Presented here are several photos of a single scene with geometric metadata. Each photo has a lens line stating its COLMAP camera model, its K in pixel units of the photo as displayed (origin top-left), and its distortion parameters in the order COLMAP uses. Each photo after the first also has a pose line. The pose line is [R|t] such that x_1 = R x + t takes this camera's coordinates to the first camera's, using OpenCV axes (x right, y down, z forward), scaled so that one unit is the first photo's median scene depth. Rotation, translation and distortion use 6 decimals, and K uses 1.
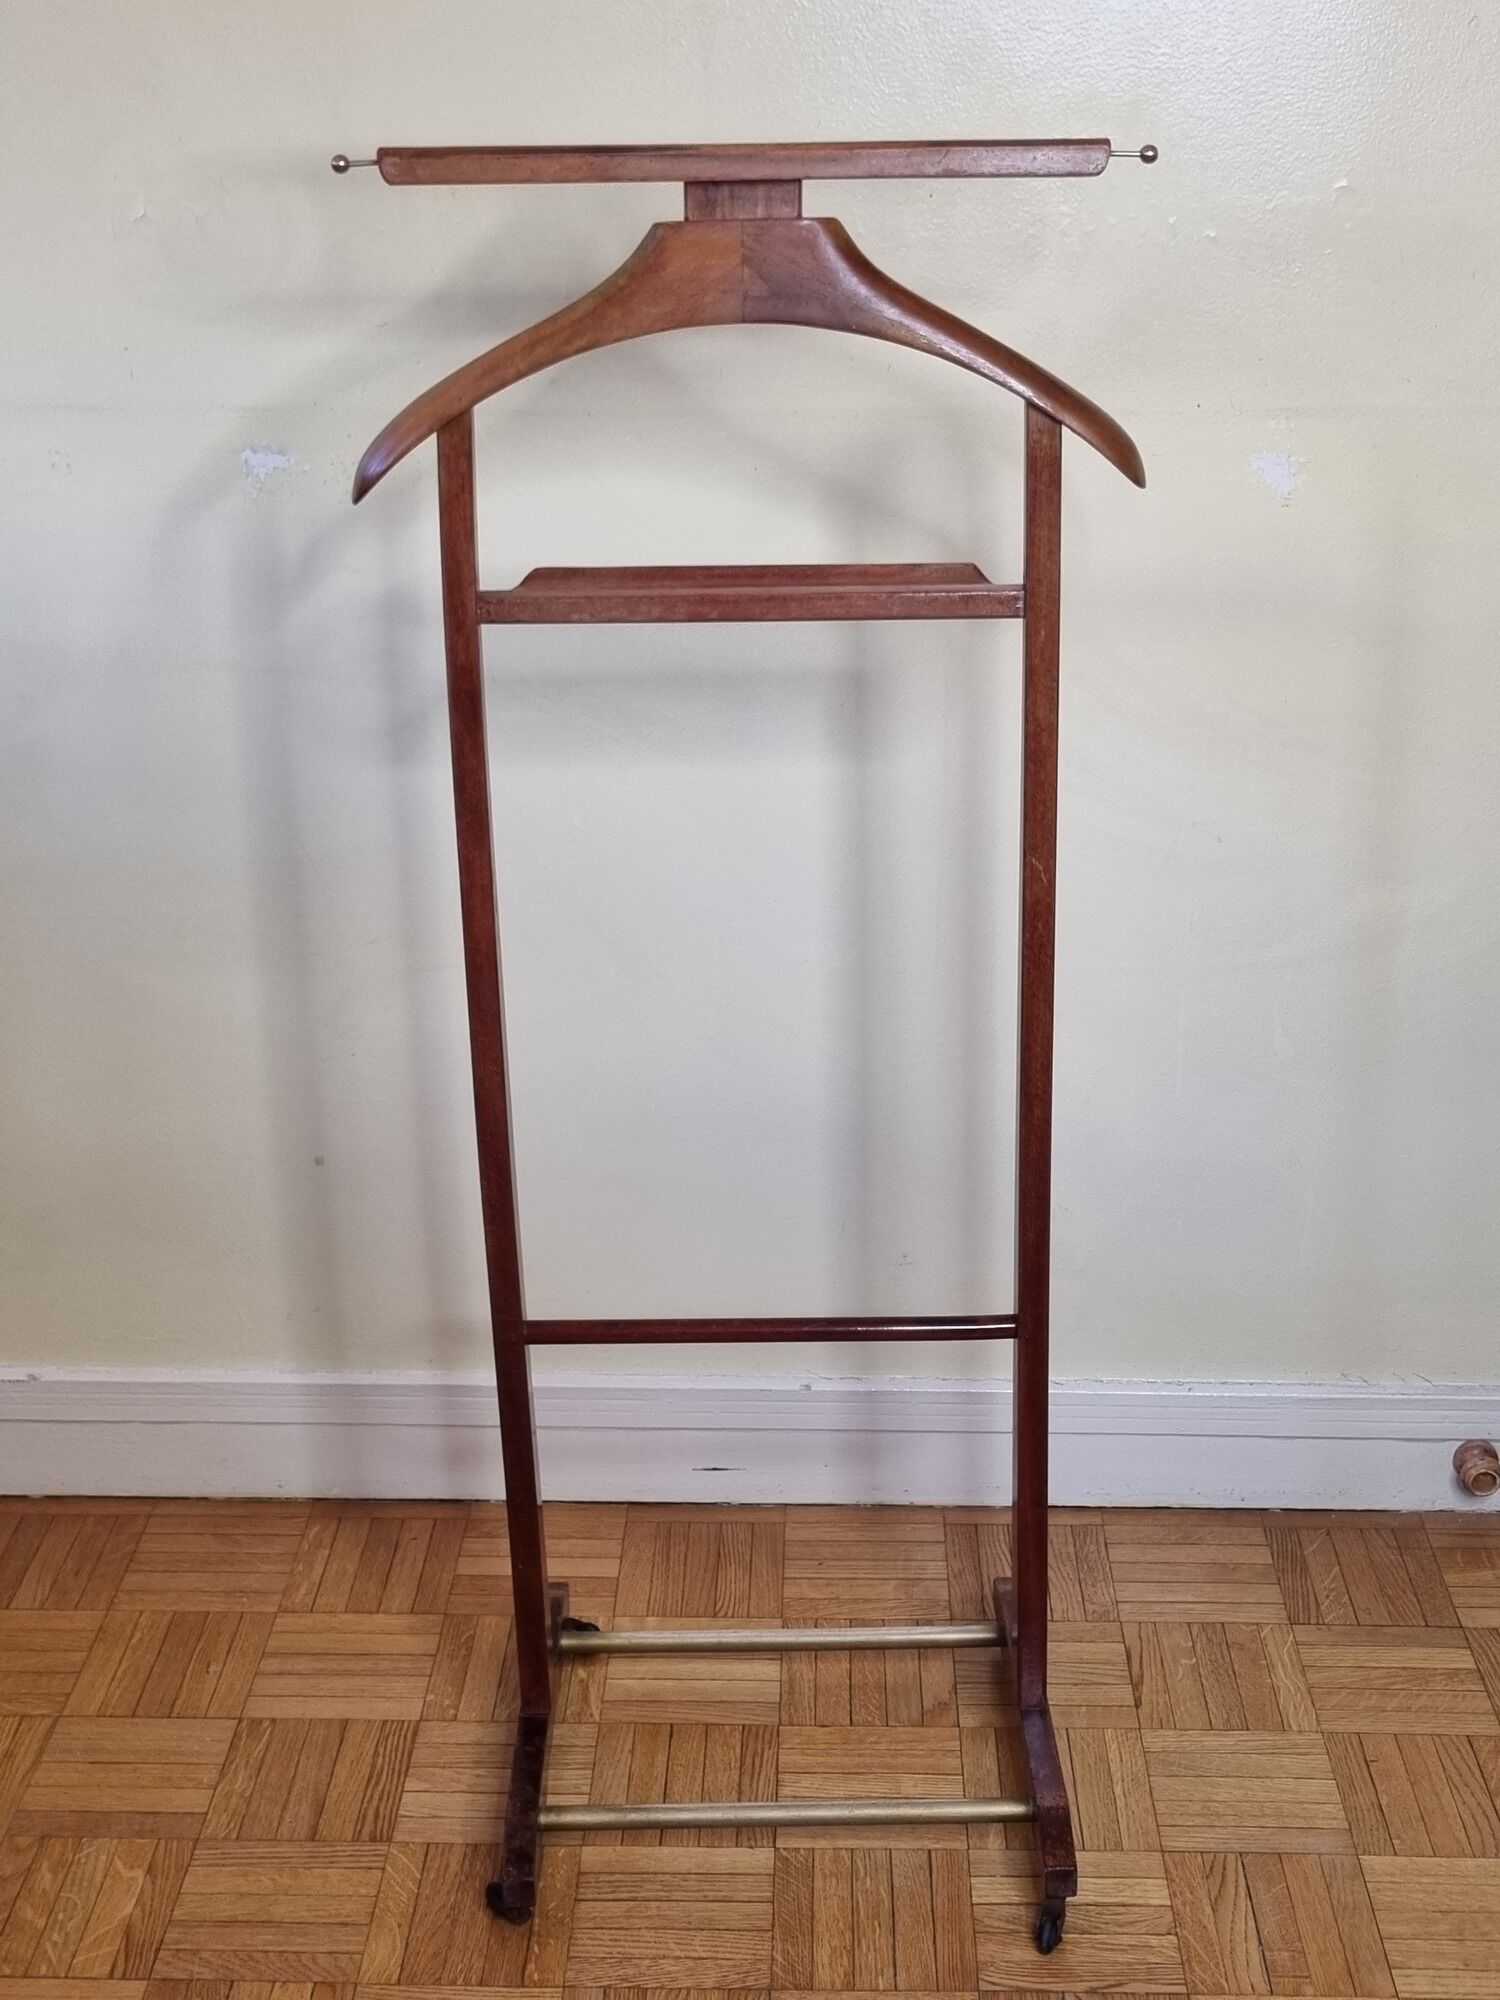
lens RADIAL K [[2551.6, 0, 784.8], [0, 2551.6, 1005.9], [0, 0, 1]] dist [0.031045, 0.000000]
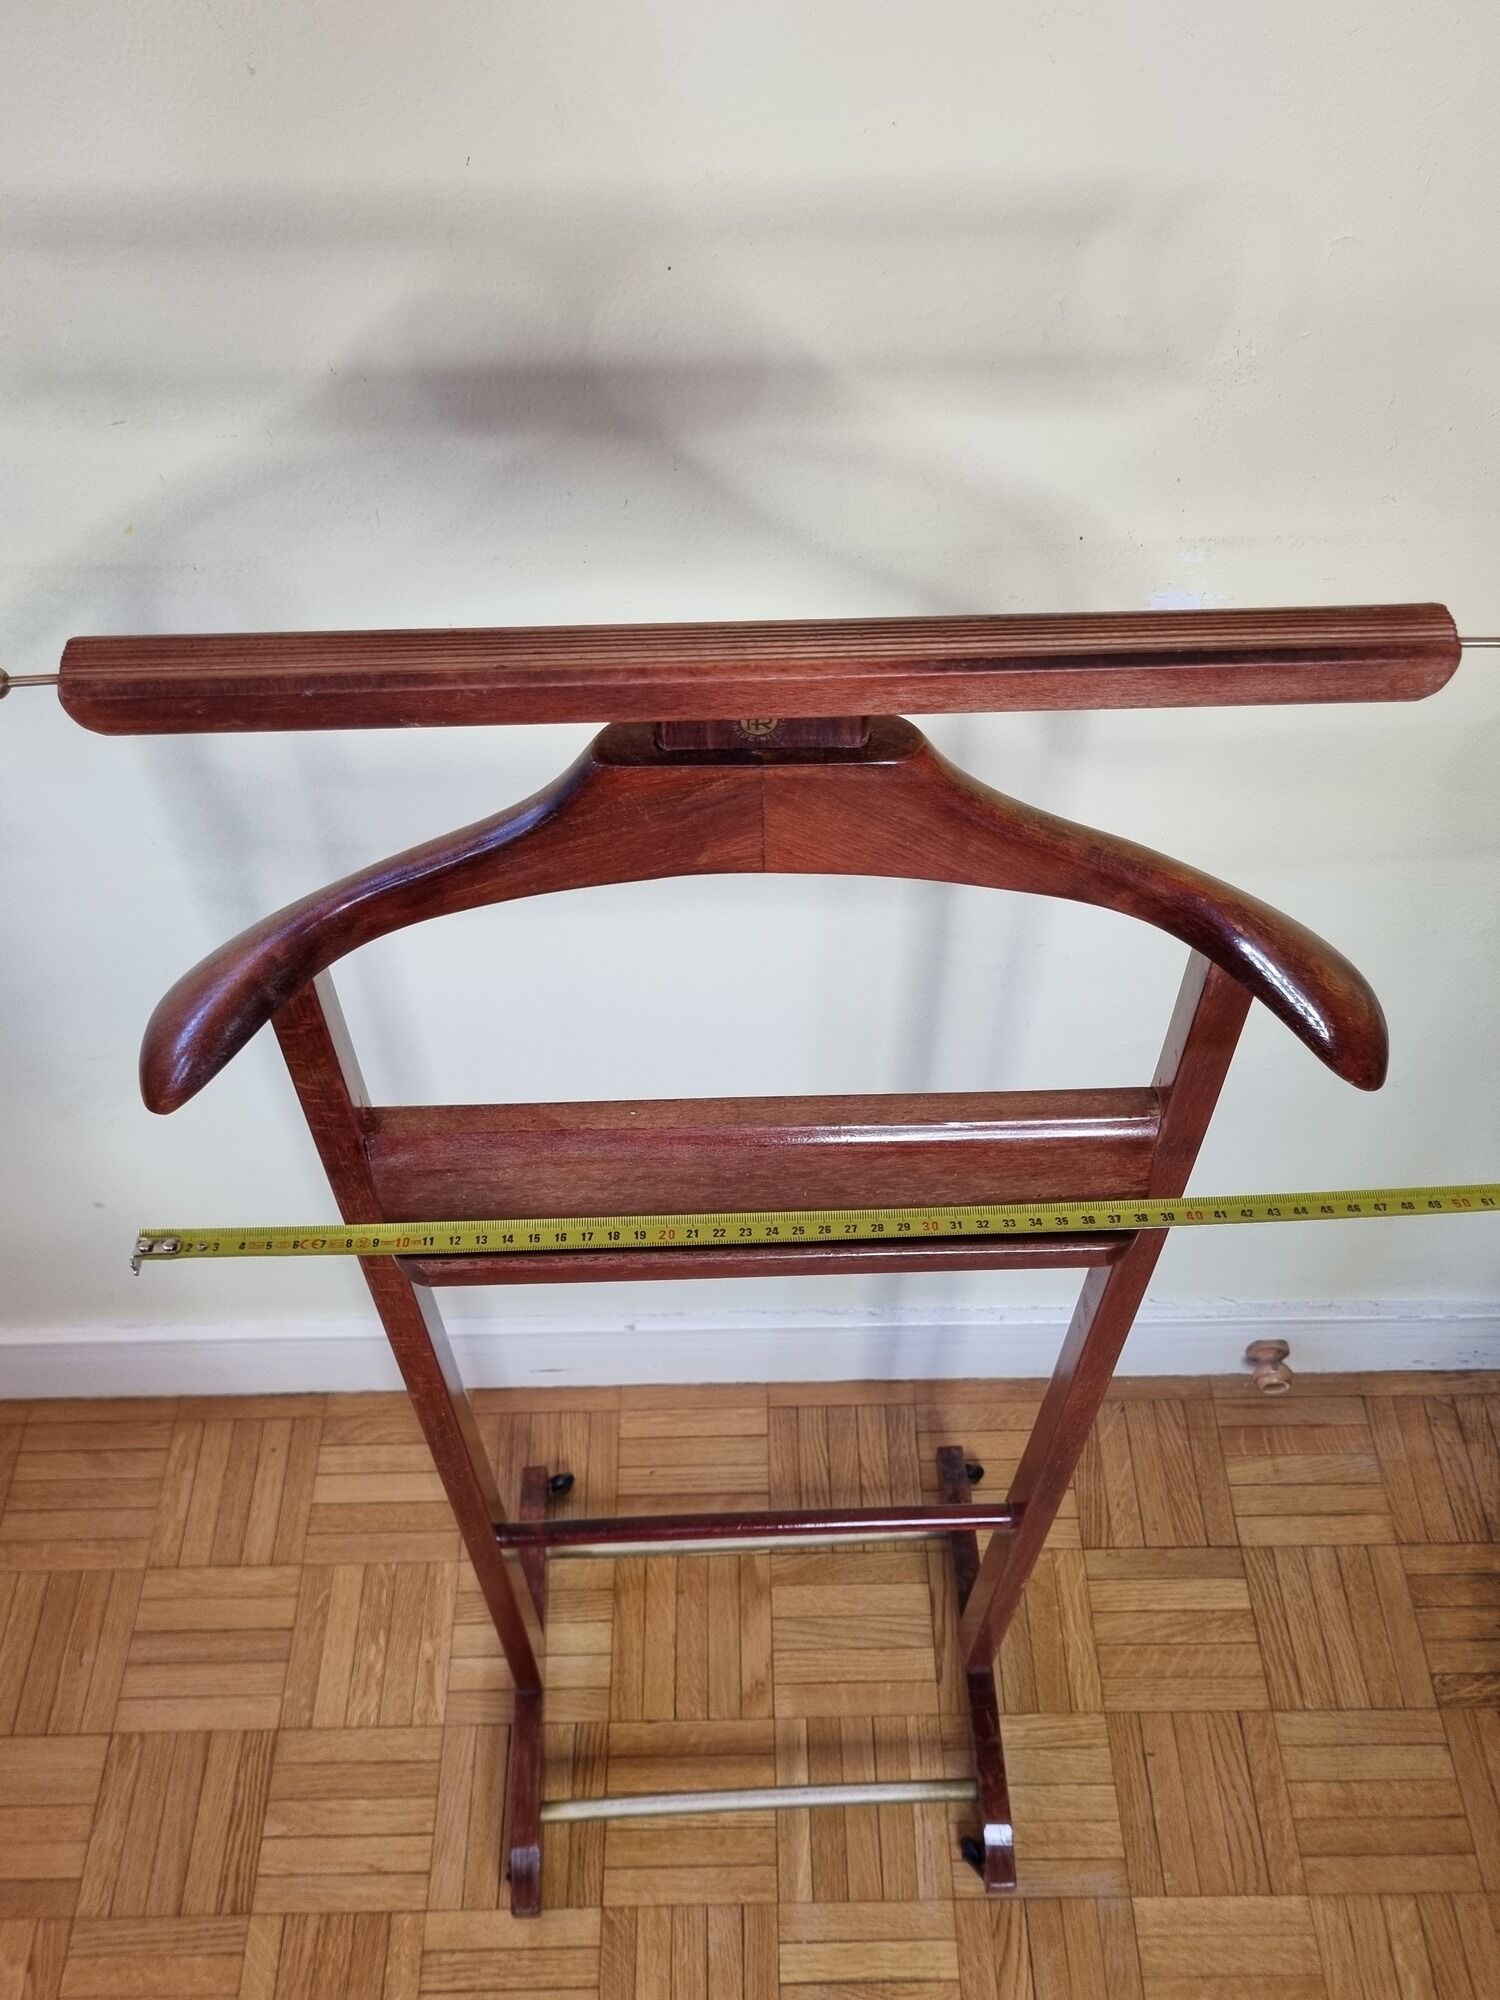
lens RADIAL K [[1718.8, 0, 754.2], [0, 1718.8, 1007.5], [0, 0, 1]] dist [0.035784, -0.033598]
pose [[0.999416, -0.033343, 0.007455, 0.064072], [0.024597, 0.853596, 0.520354, -0.359088], [-0.023714, -0.519867, 0.853918, 0.527452]]
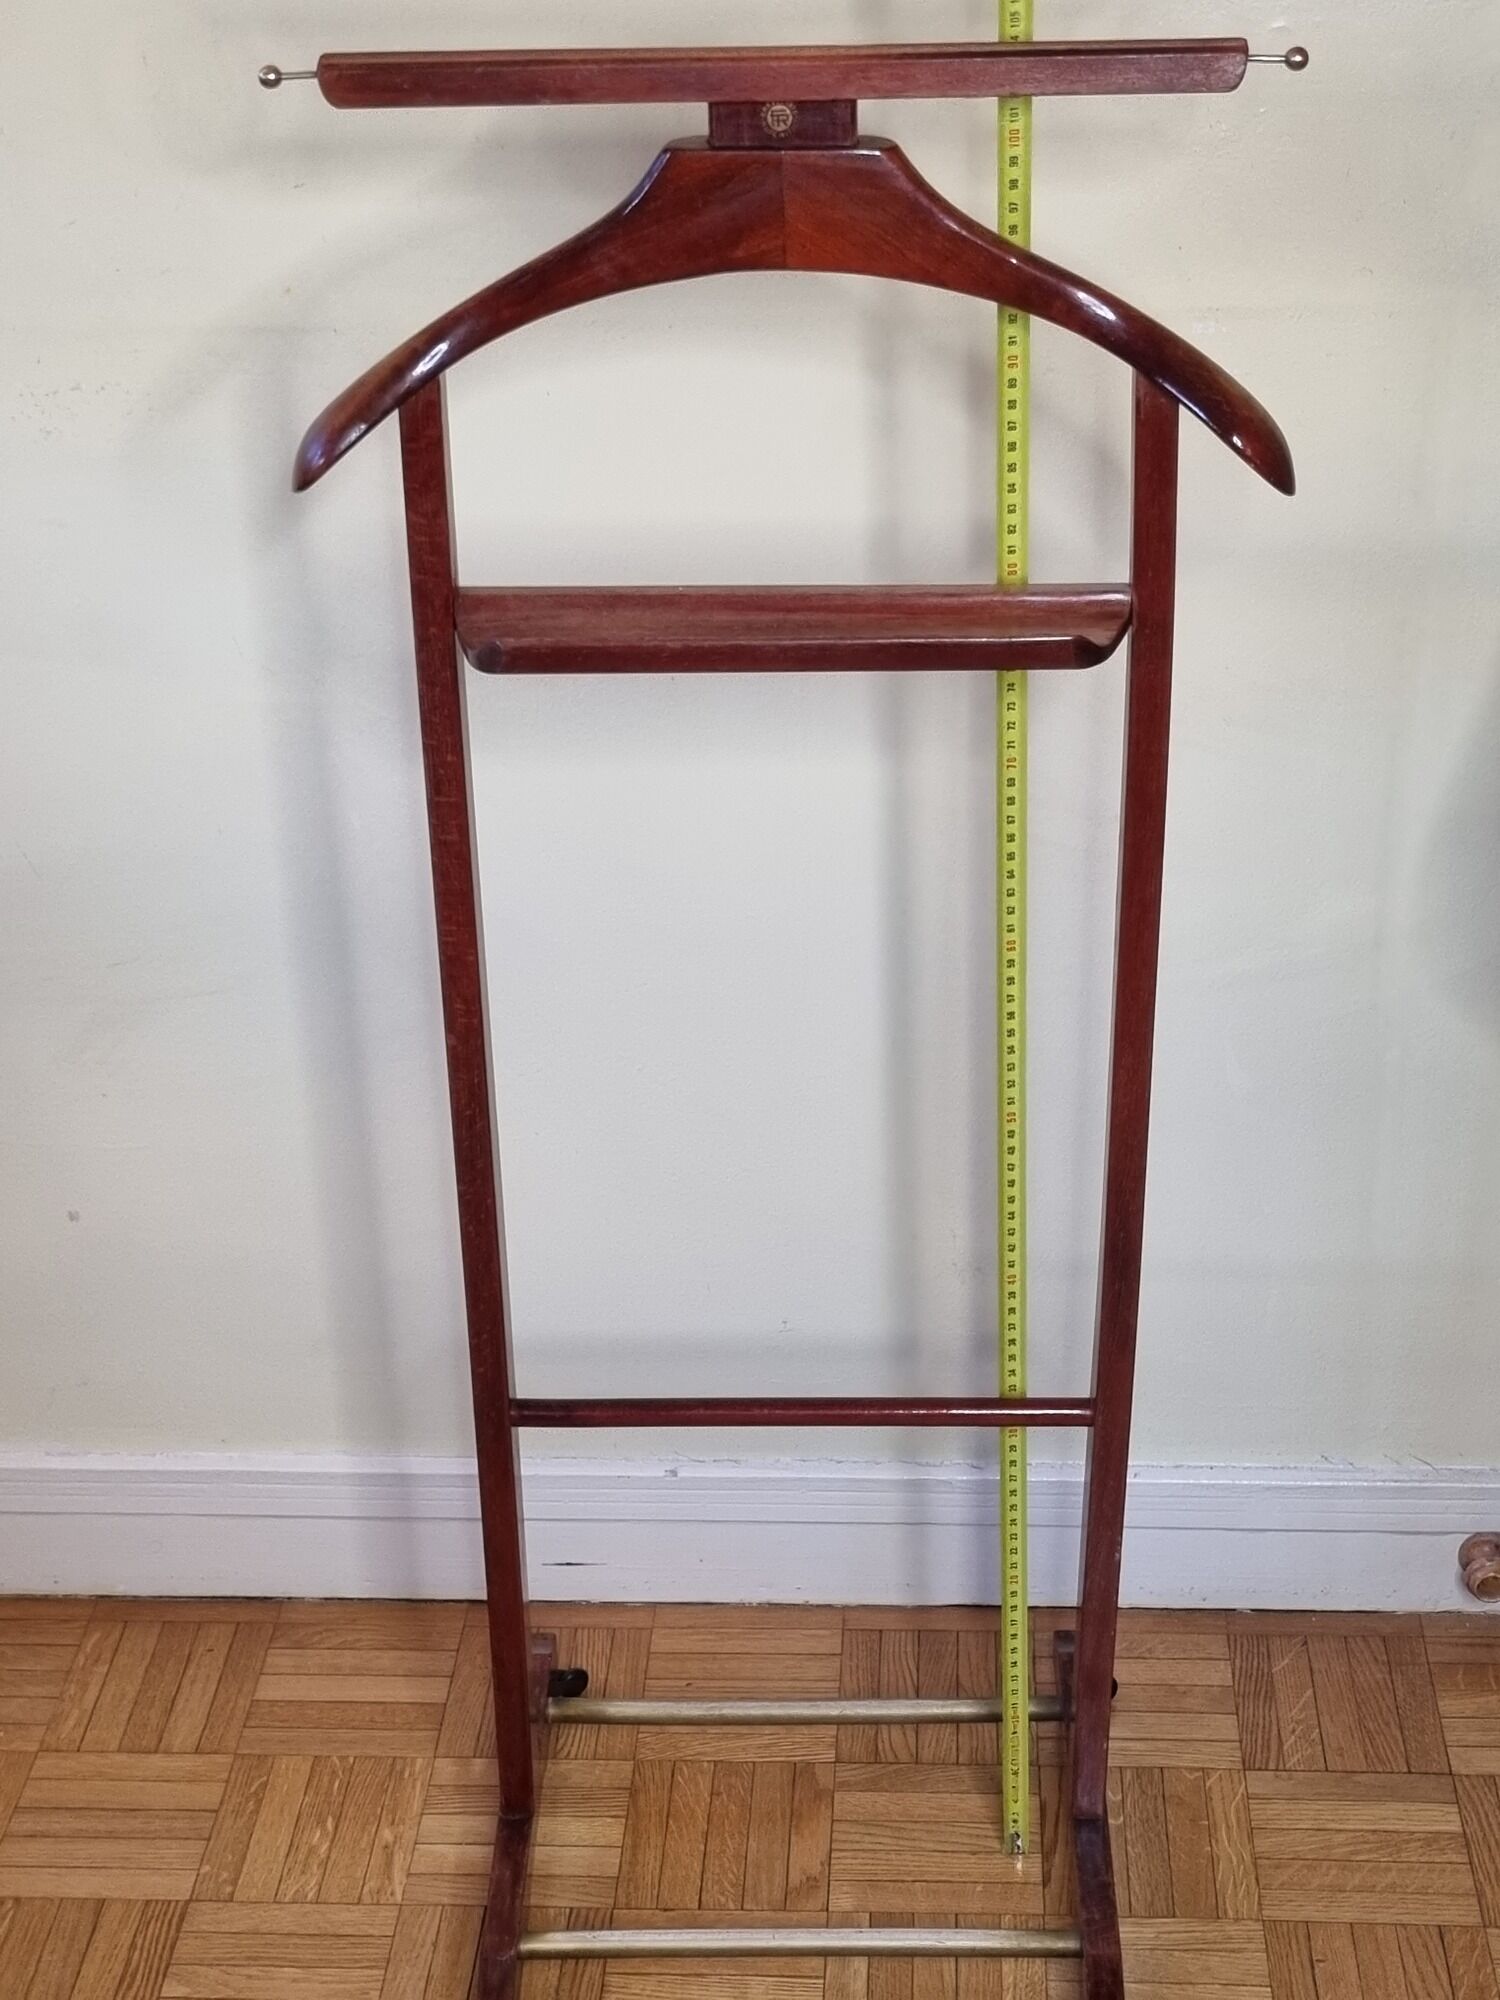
lens RADIAL K [[2991.8, 0, 789.8], [0, 2991.8, 1013.2], [0, 0, 1]] dist [0.030894, 0.000000]
pose [[0.999008, -0.008051, -0.043808, 0.100749], [0.012754, 0.994052, 0.108161, -0.115981], [0.042676, -0.108612, 0.993168, 0.057260]]
